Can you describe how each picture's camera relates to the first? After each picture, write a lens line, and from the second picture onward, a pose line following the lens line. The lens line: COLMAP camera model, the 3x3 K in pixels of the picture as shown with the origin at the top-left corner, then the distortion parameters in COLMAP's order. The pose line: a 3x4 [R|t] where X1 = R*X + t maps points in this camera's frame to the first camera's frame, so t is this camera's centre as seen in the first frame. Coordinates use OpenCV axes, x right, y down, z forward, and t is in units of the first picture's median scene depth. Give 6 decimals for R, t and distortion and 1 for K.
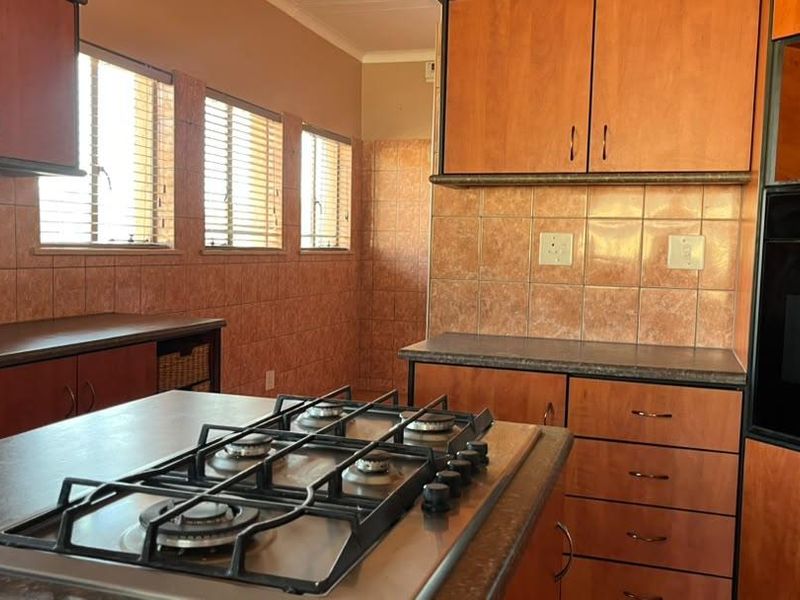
lens RADIAL K [[821.3, 0, 400.0], [0, 821.3, 300.0], [0, 0, 1]] dist [0.032291, -0.031750]
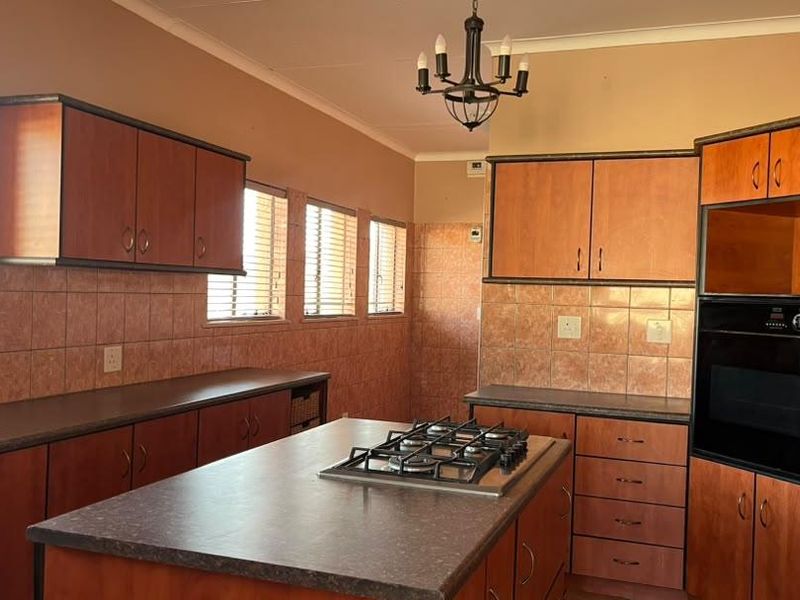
lens RADIAL K [[821.3, 0, 400.0], [0, 821.3, 300.0], [0, 0, 1]] dist [0.032291, -0.031750]
pose [[0.999484, 0.006213, -0.031518, -0.055942], [-0.008011, 0.998327, -0.057264, -0.022665], [0.031109, 0.057487, 0.997861, -0.407962]]
